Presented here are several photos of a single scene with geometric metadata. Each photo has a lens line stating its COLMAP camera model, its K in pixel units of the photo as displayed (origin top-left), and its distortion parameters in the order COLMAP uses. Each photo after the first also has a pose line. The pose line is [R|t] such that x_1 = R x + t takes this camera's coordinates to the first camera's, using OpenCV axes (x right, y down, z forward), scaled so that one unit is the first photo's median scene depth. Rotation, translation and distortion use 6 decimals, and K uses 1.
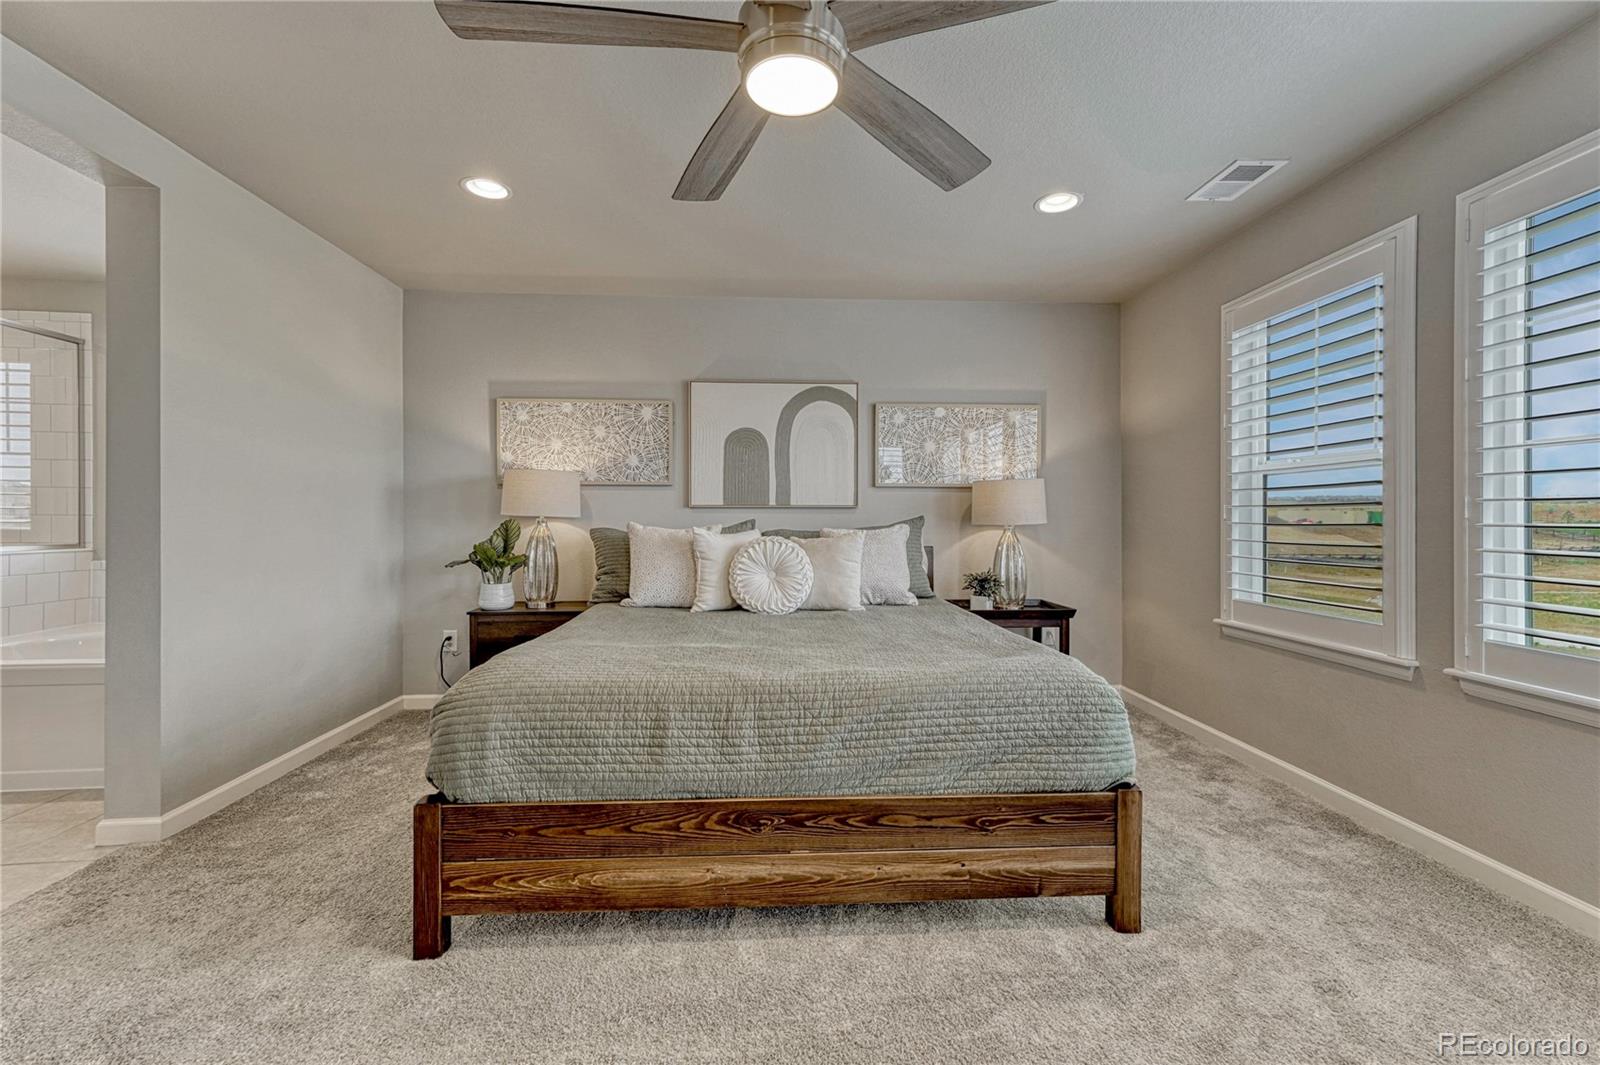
lens RADIAL K [[672.8, 0, 801.6], [0, 672.8, 519.0], [0, 0, 1]] dist [0.016417, 0.000577]
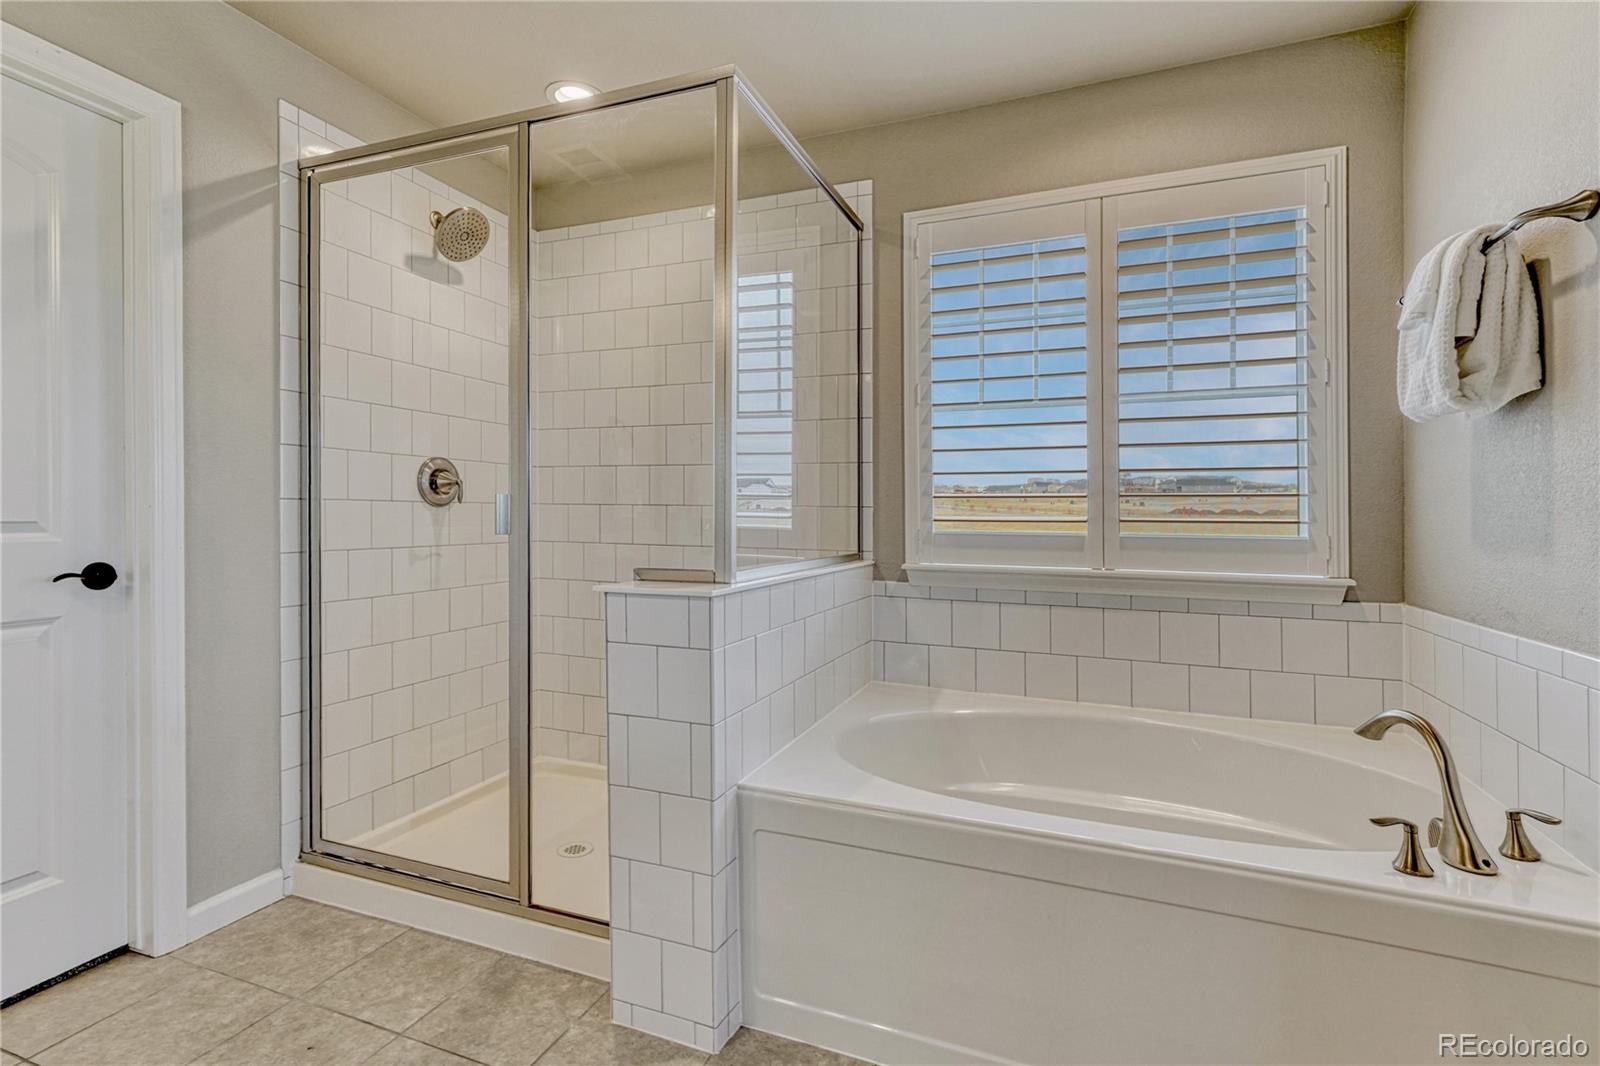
lens RADIAL K [[735.3, 0, 836.4], [0, 735.3, 518.6], [0, 0, 1]] dist [-0.000729, 0.003609]
pose [[0.907788, 0.008092, -0.419352, -0.932661], [-0.008548, 0.999963, 0.000791, 0.005109], [0.419343, 0.002866, 0.907823, 0.441752]]
